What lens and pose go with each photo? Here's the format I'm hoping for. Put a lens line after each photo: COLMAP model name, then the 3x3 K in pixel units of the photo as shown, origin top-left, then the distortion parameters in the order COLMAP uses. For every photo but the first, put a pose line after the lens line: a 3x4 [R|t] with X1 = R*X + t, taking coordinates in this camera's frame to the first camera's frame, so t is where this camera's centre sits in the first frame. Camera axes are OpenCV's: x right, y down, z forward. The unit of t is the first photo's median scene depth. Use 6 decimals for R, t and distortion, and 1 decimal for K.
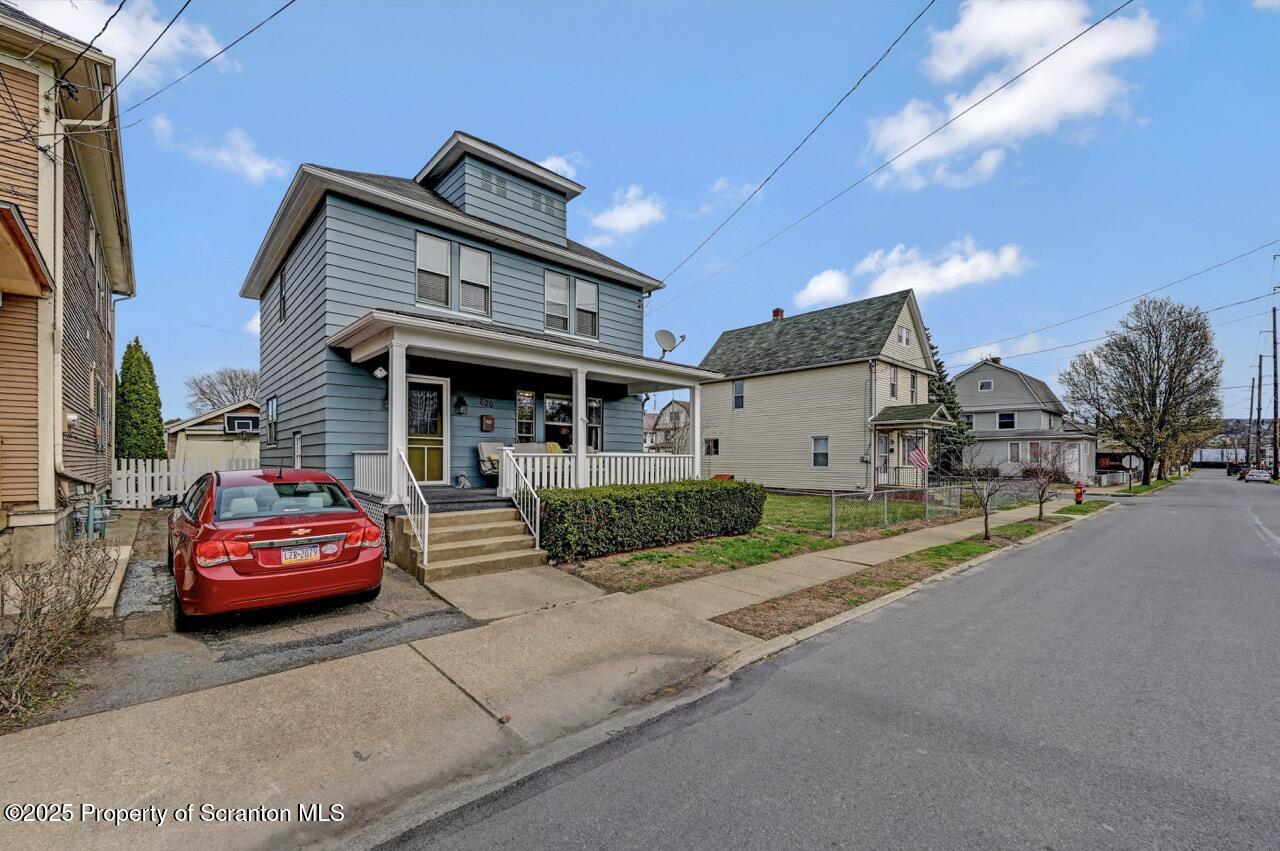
lens RADIAL K [[521.3, 0, 645.7], [0, 521.3, 457.5], [0, 0, 1]] dist [0.000647, 0.000323]
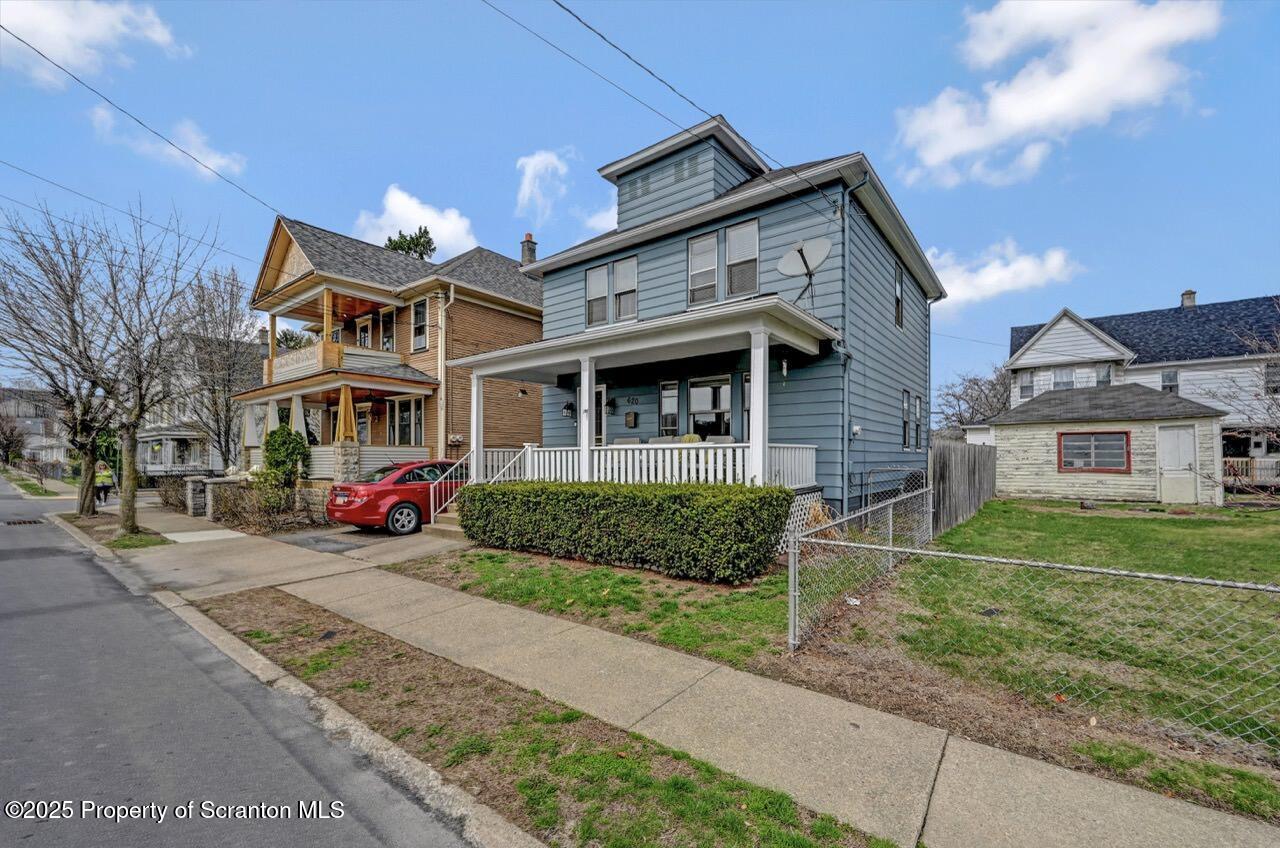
lens RADIAL K [[521.3, 0, 645.7], [0, 521.3, 456.0], [0, 0, 1]] dist [0.000647, 0.000323]
pose [[0.166754, -0.006449, -0.985978, 0.777077], [0.007177, 0.999960, -0.005327, 0.013925], [0.985972, -0.006188, 0.166793, 0.894258]]
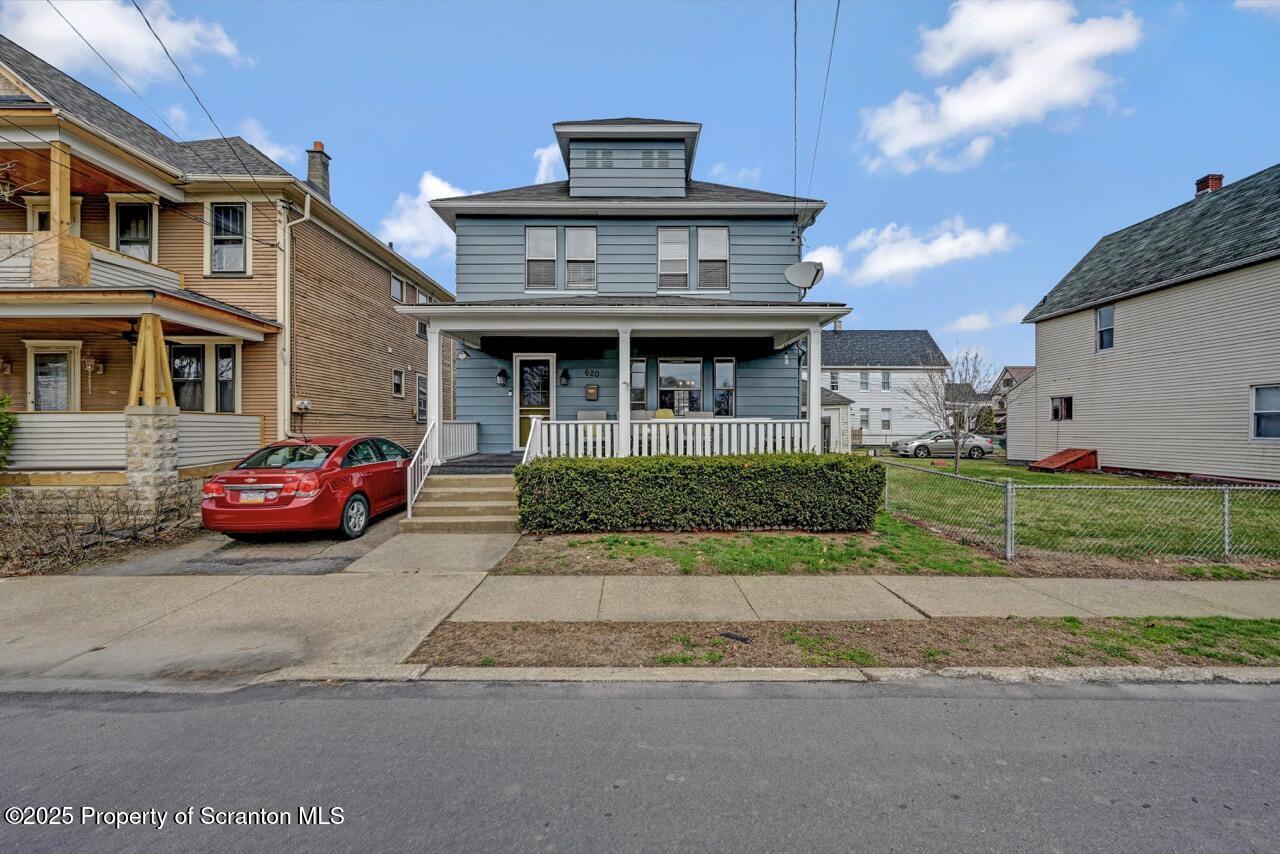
lens RADIAL K [[511.5, 0, 640.0], [0, 511.5, 427.0], [0, 0, 1]] dist [-0.000409, 0.000214]
pose [[0.736438, -0.007842, -0.676459, 0.476645], [0.007380, 0.999966, -0.003557, 0.007424], [0.676464, -0.002373, 0.736472, 0.335405]]
